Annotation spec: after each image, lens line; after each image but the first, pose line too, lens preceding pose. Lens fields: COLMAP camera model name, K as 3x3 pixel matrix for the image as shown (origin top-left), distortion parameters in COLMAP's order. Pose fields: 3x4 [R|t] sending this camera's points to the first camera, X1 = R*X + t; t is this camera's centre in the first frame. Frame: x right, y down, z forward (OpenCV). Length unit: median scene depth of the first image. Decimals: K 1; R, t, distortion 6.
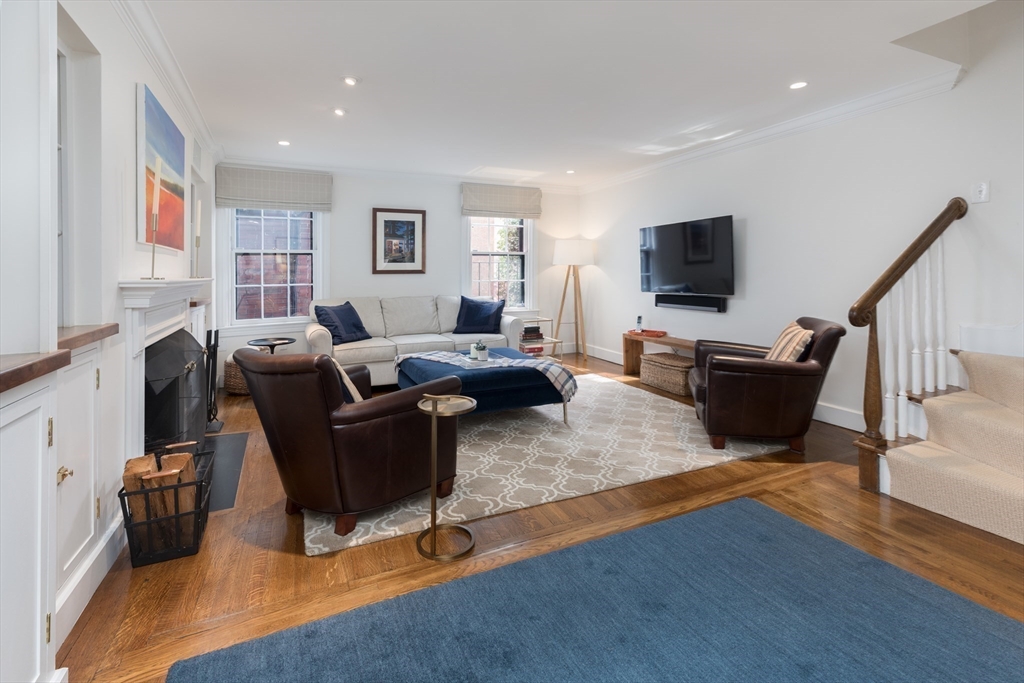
lens RADIAL K [[481.6, 0, 513.2], [0, 481.6, 274.7], [0, 0, 1]] dist [0.001271, 0.000129]
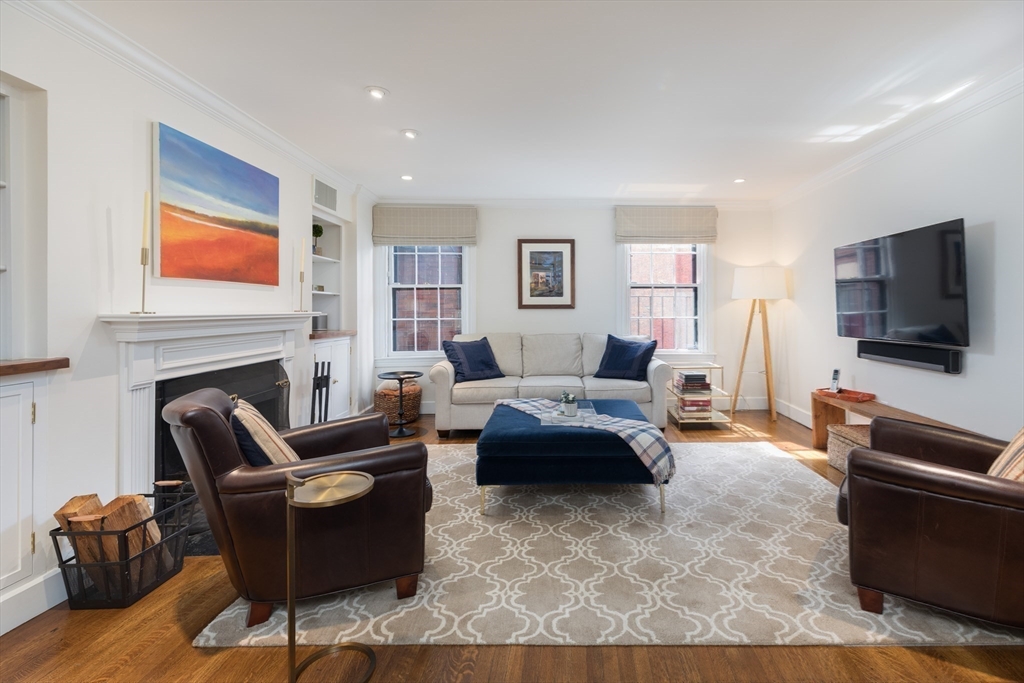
lens RADIAL K [[501.2, 0, 512.8], [0, 501.2, 301.4], [0, 0, 1]] dist [0.005725, 0.000404]
pose [[0.915857, 0.000660, -0.401503, 0.107479], [-0.007121, 0.999868, -0.014599, -0.001770], [0.401441, 0.016230, 0.915741, 0.100822]]
